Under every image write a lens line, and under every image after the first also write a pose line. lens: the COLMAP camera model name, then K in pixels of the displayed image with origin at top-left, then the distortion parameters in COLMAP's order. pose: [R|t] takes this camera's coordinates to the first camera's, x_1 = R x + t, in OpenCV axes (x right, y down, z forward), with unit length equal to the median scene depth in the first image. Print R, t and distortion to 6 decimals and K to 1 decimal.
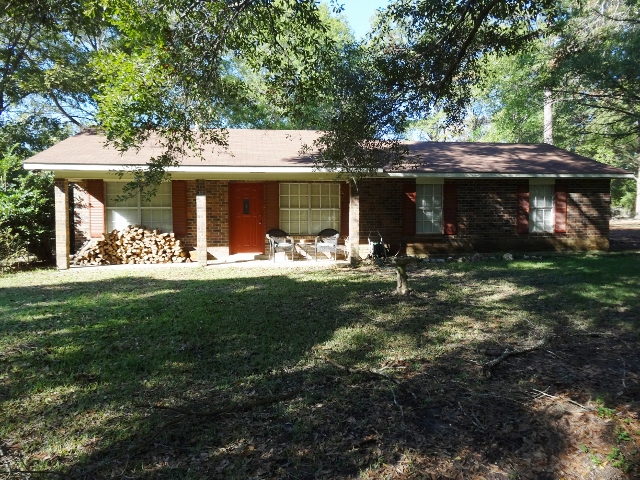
lens RADIAL K [[466.9, 0, 320.0], [0, 466.9, 240.0], [0, 0, 1]] dist [0.000989, 0.001338]
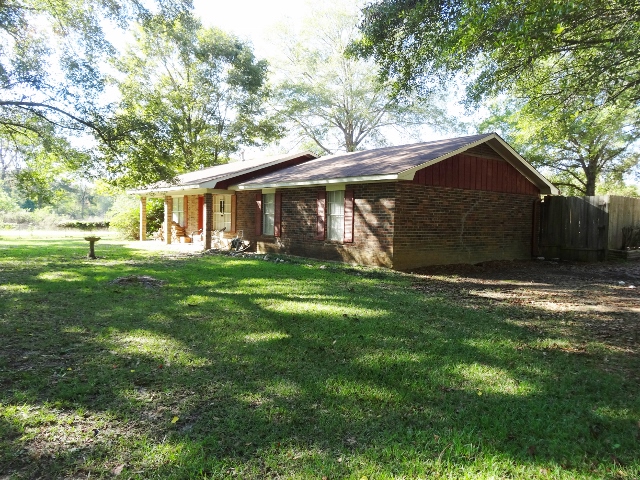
lens RADIAL K [[466.9, 0, 320.0], [0, 466.9, 240.0], [0, 0, 1]] dist [0.000989, 0.001338]
pose [[0.509748, 0.058576, -0.858328, 1.336277], [-0.075437, 0.996880, 0.023230, -0.039049], [0.857010, 0.052909, 0.512576, 0.502506]]
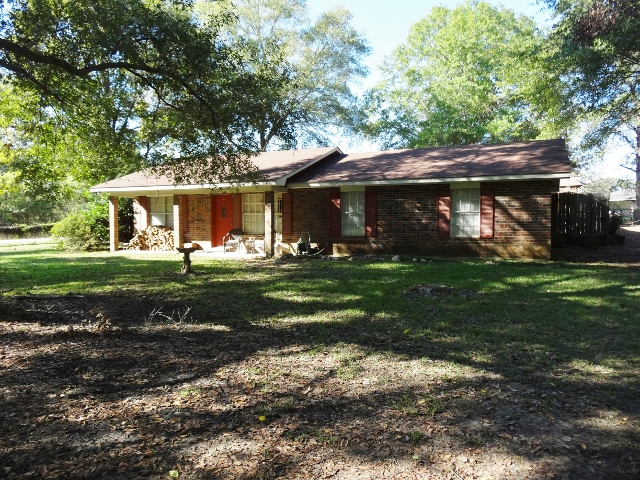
lens RADIAL K [[466.9, 0, 320.0], [0, 466.9, 240.0], [0, 0, 1]] dist [0.000989, 0.001338]
pose [[0.833673, 0.026293, -0.551633, 0.793762], [-0.036363, 0.999312, -0.007323, 0.007898], [0.551061, 0.026164, 0.834055, 0.016428]]
